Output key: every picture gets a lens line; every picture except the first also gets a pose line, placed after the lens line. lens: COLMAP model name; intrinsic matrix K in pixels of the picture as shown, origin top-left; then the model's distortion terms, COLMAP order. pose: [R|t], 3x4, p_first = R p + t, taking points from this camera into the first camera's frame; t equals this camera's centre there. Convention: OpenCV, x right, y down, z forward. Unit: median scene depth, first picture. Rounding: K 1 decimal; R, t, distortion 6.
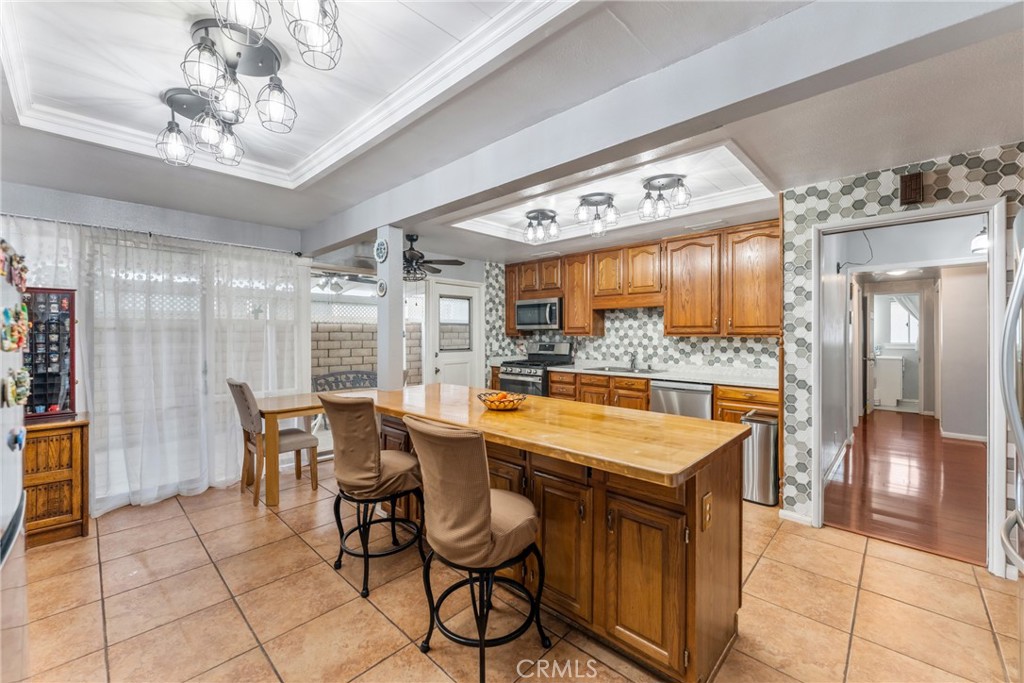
lens RADIAL K [[411.5, 0, 510.2], [0, 411.5, 335.2], [0, 0, 1]] dist [0.002713, -0.000508]
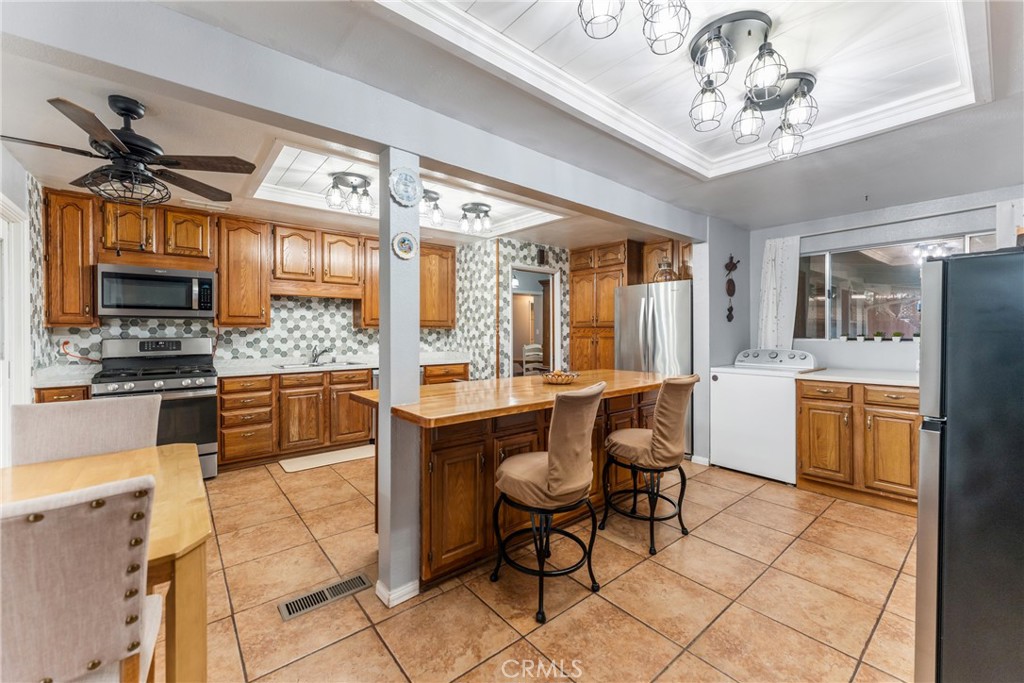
lens RADIAL K [[411.5, 0, 512.9], [0, 411.5, 331.8], [0, 0, 1]] dist [0.002713, -0.000508]
pose [[0.110860, -0.000630, 0.993836, -0.599144], [0.005011, 0.999987, 0.000075, 0.013851], [-0.993823, 0.004972, 0.110862, 0.488538]]
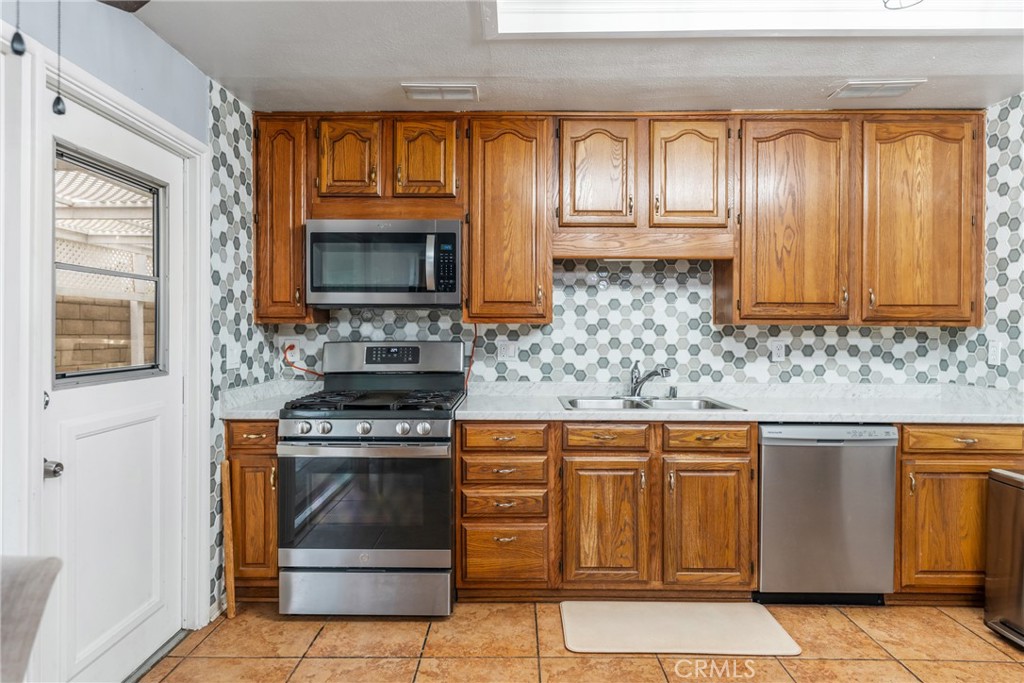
lens RADIAL K [[571.3, 0, 508.3], [0, 571.3, 329.6], [0, 0, 1]] dist [-0.006061, -0.000345]
pose [[0.728272, 0.003230, 0.685280, -0.237262], [-0.001185, 0.999993, -0.003453, 0.010860], [-0.685287, 0.001703, 0.728271, 0.685934]]
